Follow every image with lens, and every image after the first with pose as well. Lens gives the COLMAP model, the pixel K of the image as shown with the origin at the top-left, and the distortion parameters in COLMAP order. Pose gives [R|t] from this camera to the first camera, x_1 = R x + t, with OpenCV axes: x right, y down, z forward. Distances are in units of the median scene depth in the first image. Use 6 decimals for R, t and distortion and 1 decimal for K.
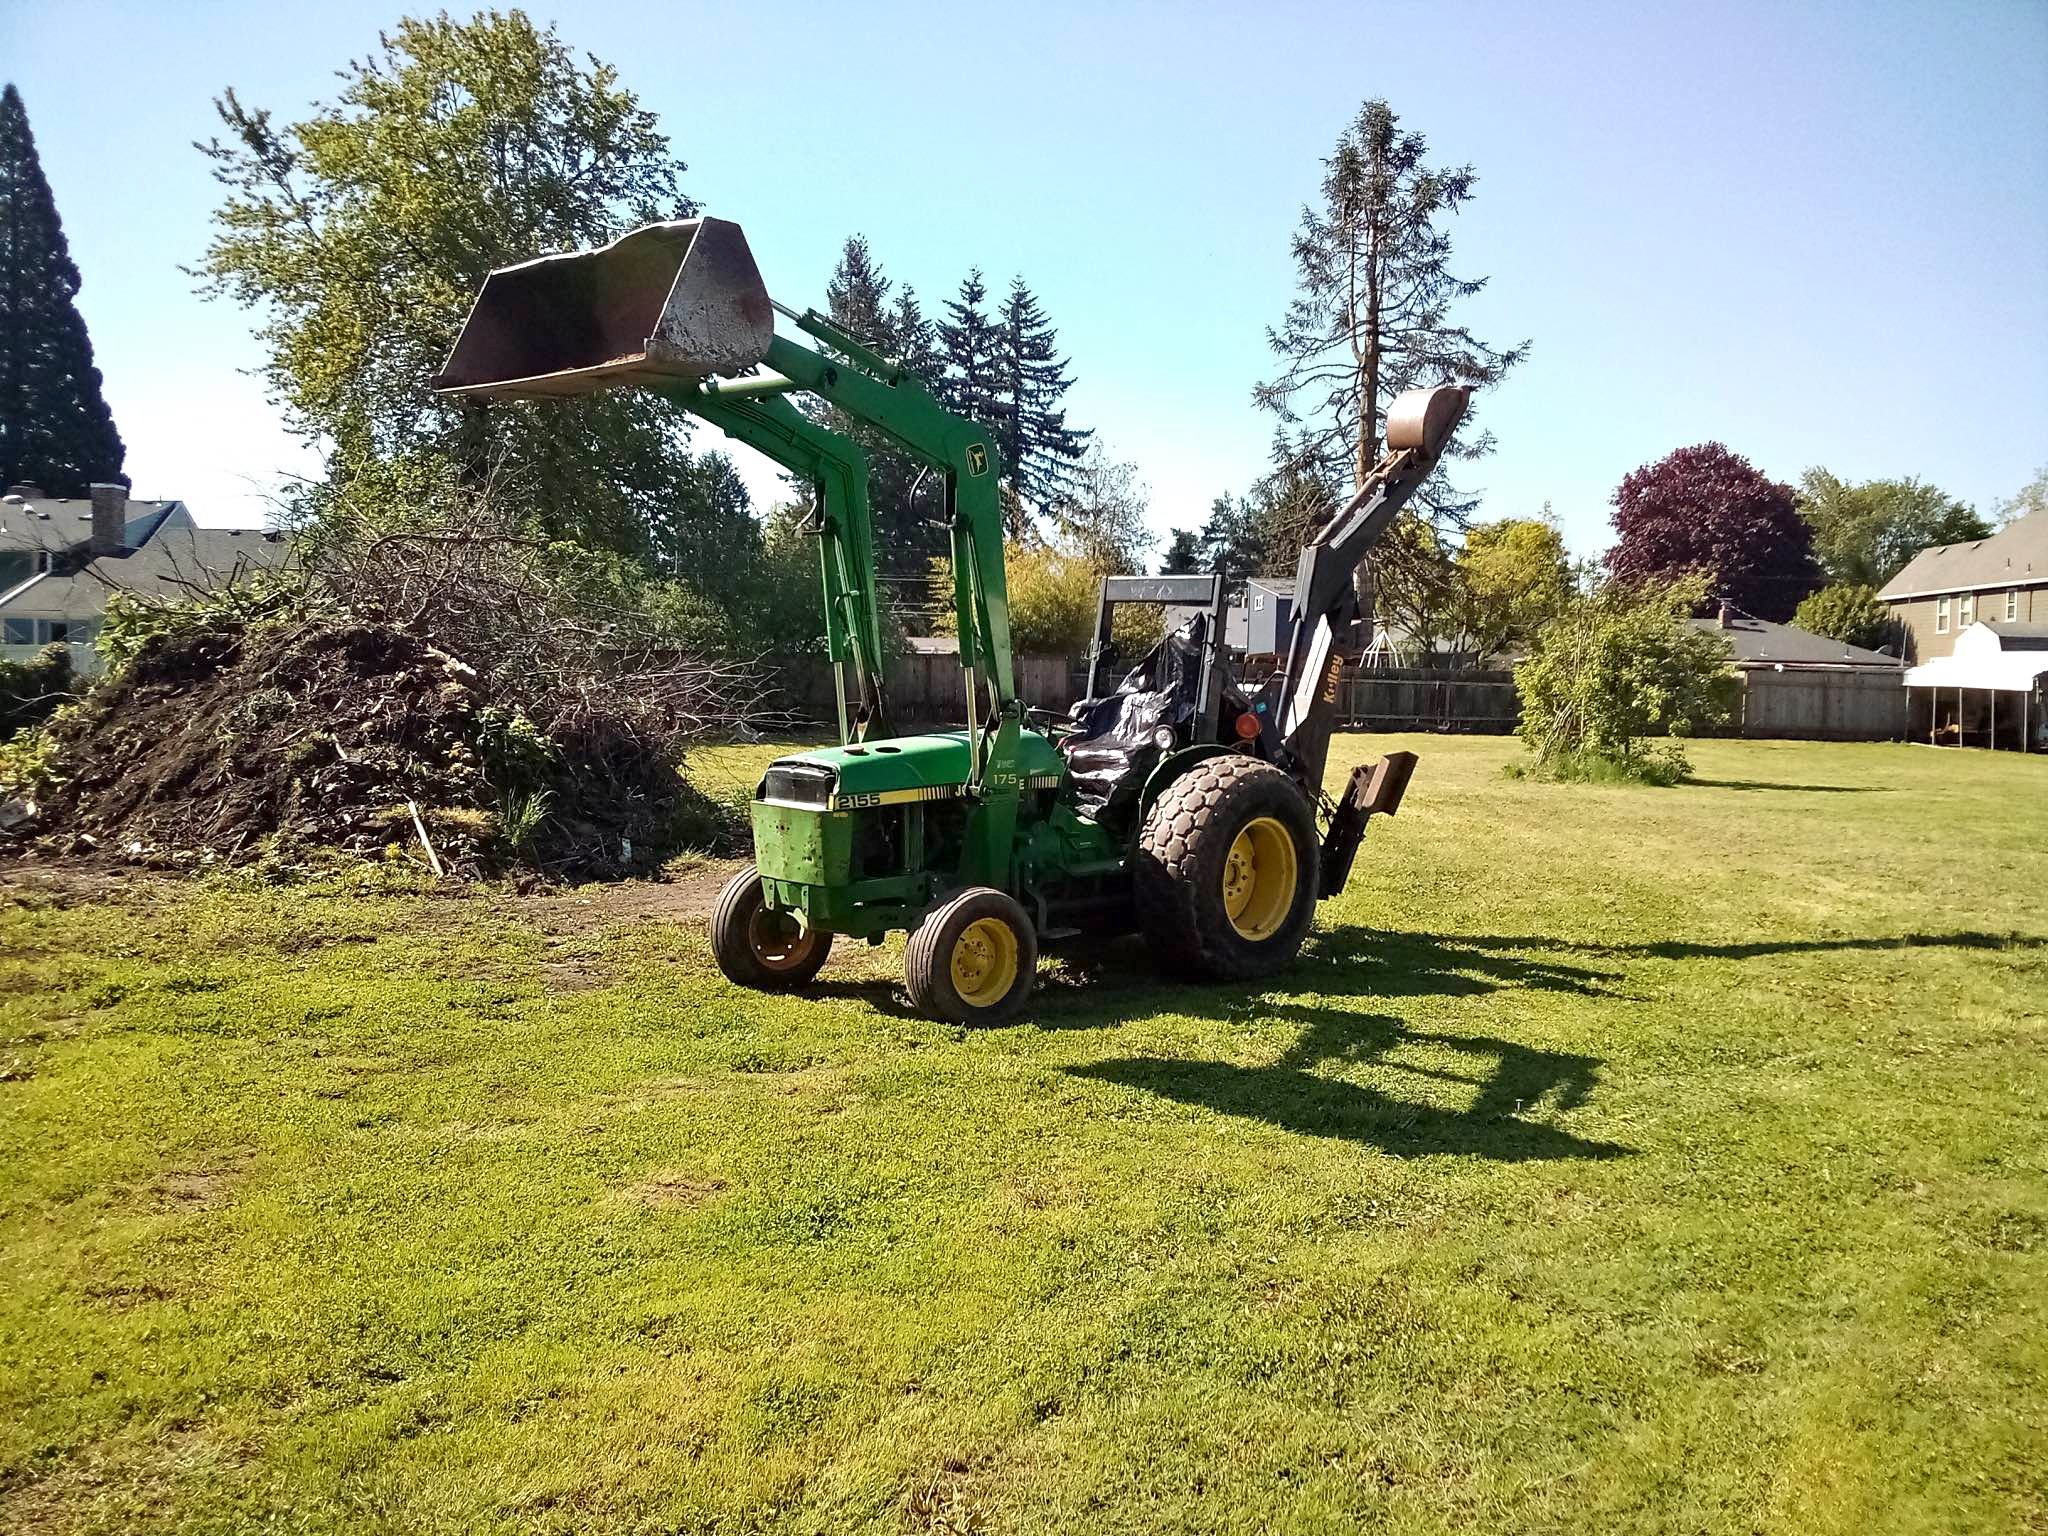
lens RADIAL K [[1718.6, 0, 1024.0], [0, 1718.6, 768.0], [0, 0, 1]] dist [0.006787, 0.005094]
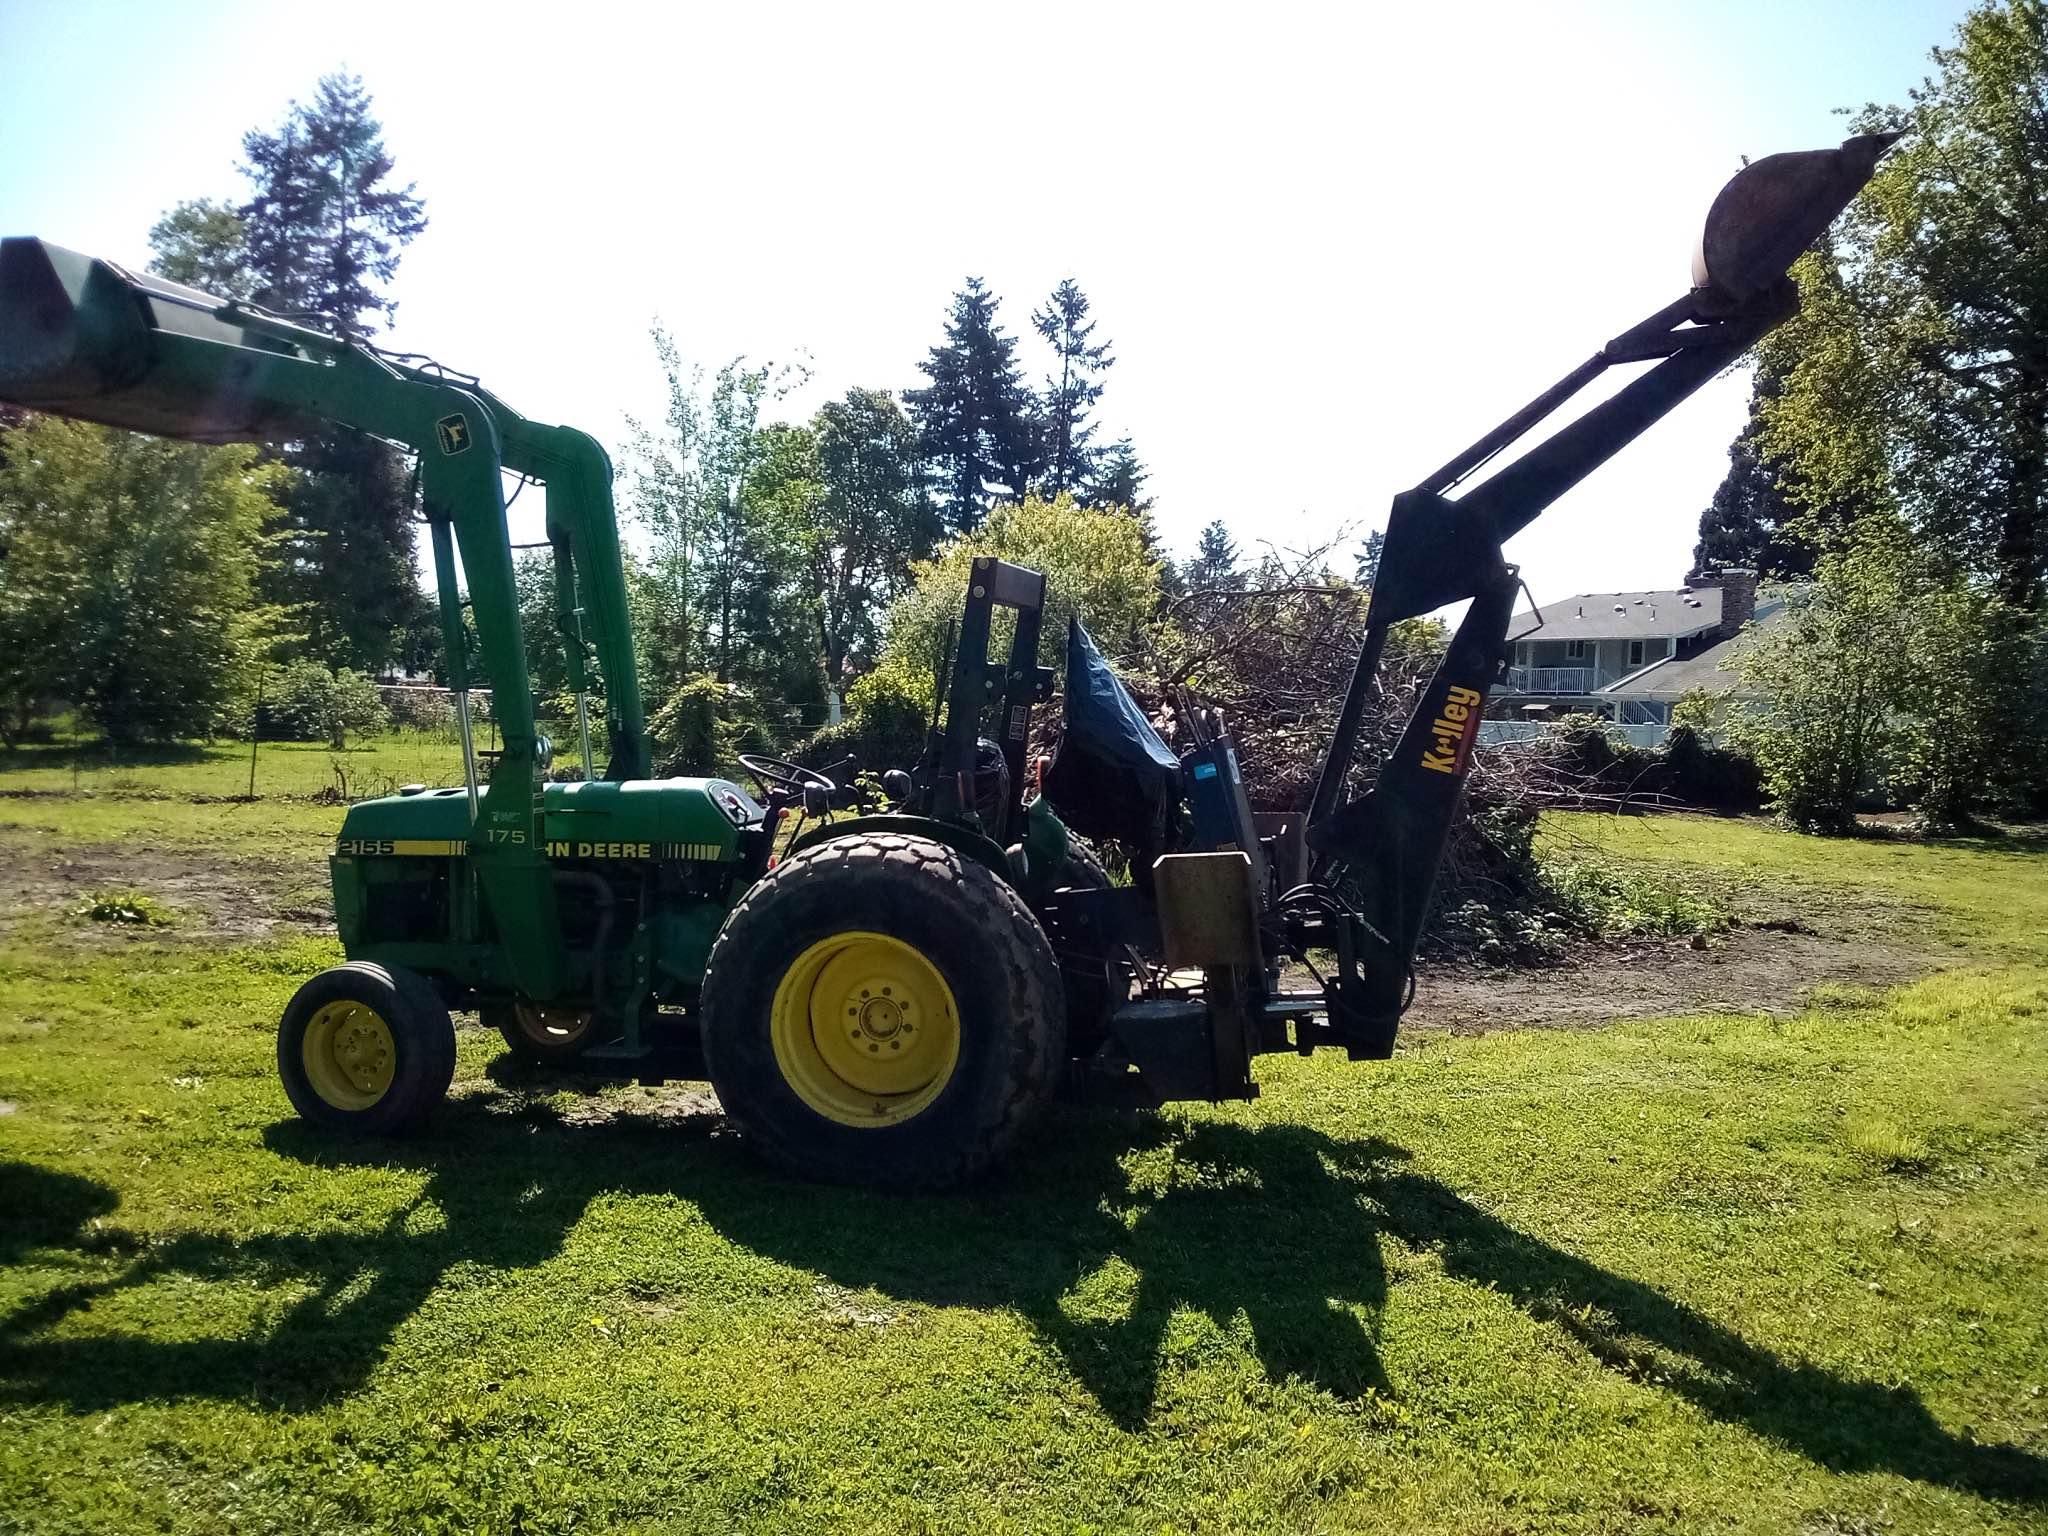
lens RADIAL K [[1718.6, 0, 1024.0], [0, 1718.6, 768.0], [0, 0, 1]] dist [0.006787, 0.005094]
pose [[0.554161, 0.025483, -0.832019, 0.772204], [-0.067464, 0.997618, -0.014379, -0.029150], [0.829671, 0.064099, 0.554561, 0.763994]]
